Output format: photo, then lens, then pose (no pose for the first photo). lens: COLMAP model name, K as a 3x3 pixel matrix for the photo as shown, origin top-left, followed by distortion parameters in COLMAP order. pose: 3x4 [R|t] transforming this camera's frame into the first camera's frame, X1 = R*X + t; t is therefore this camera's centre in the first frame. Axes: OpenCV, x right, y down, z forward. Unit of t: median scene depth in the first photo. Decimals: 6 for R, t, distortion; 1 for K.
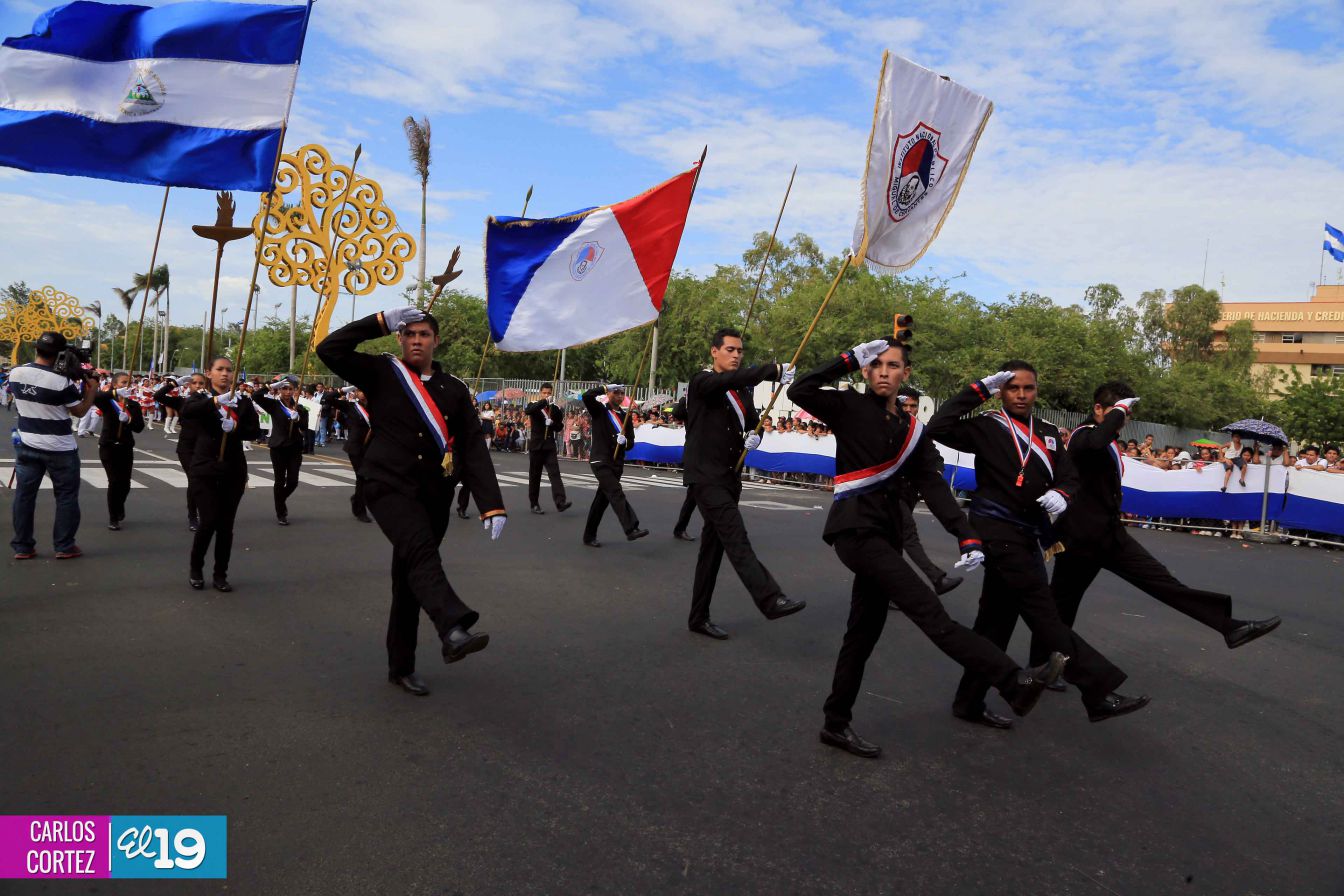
lens RADIAL K [[918.4, 0, 665.8], [0, 918.4, 454.7], [0, 0, 1]] dist [-0.119653, 0.068628]
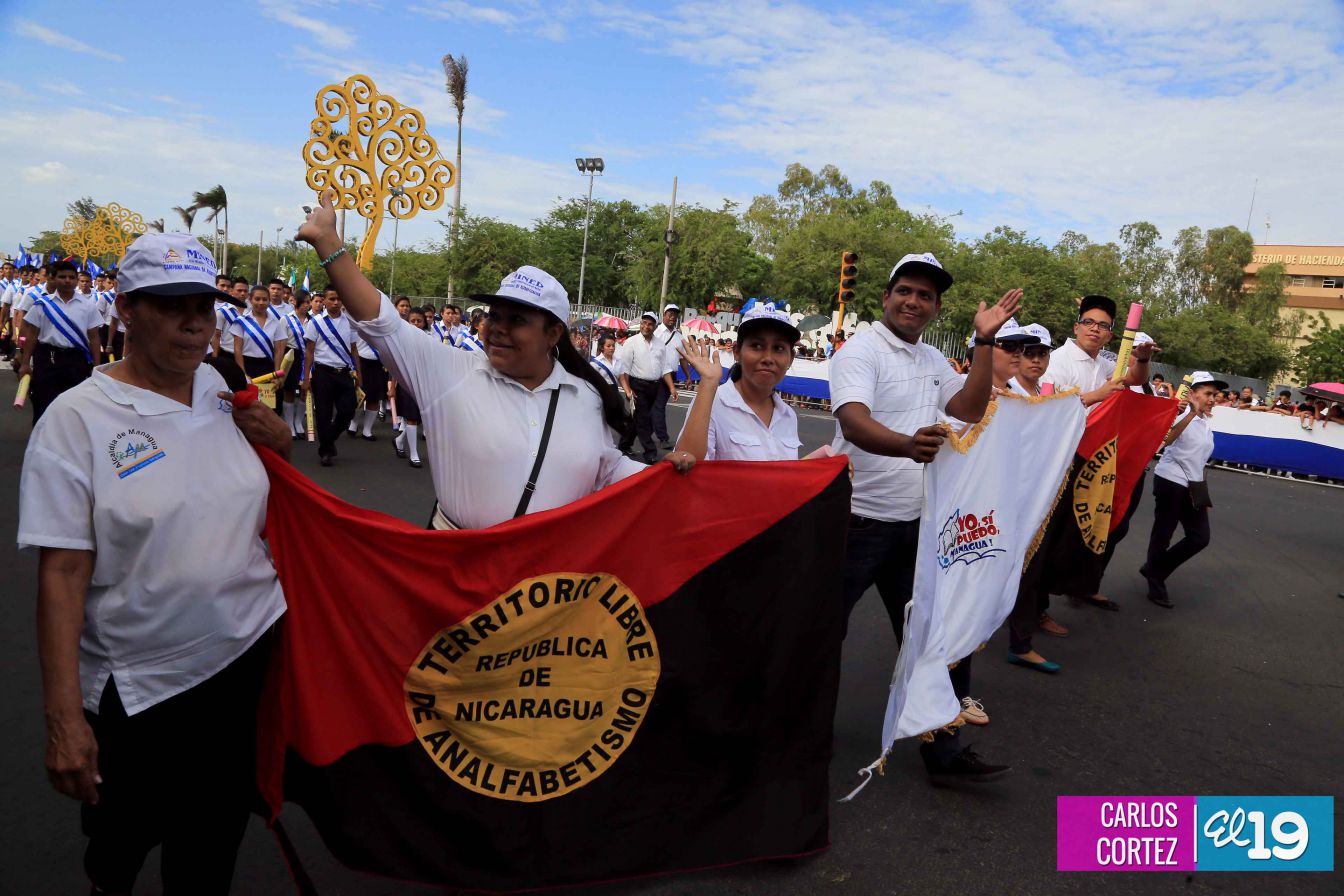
lens RADIAL K [[920.6, 0, 664.9], [0, 920.6, 458.2], [0, 0, 1]] dist [-0.128259, 0.075957]
pose [[0.997989, 0.033904, -0.053558, 0.035611], [-0.029309, 0.996004, 0.084366, 0.005150], [0.056204, -0.082626, 0.994994, -0.065368]]
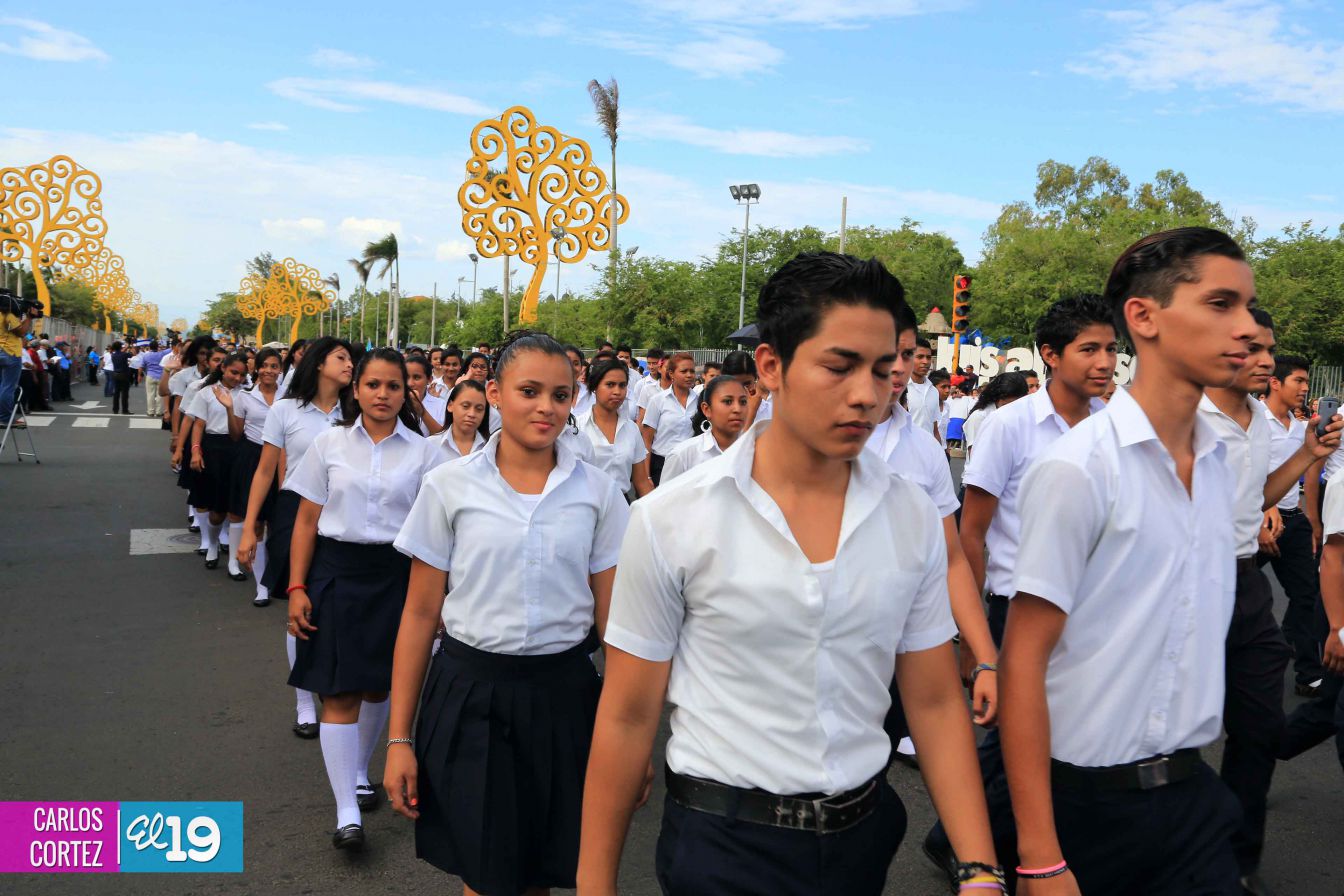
lens RADIAL K [[1164.3, 0, 672.0], [0, 1164.3, 448.0], [0, 0, 1]] dist [-0.047519, 0.098878]
pose [[0.954307, -0.002187, -0.298819, 0.123117], [0.003675, 0.999983, 0.004419, 0.011573], [0.298804, -0.005315, 0.954300, -0.126015]]
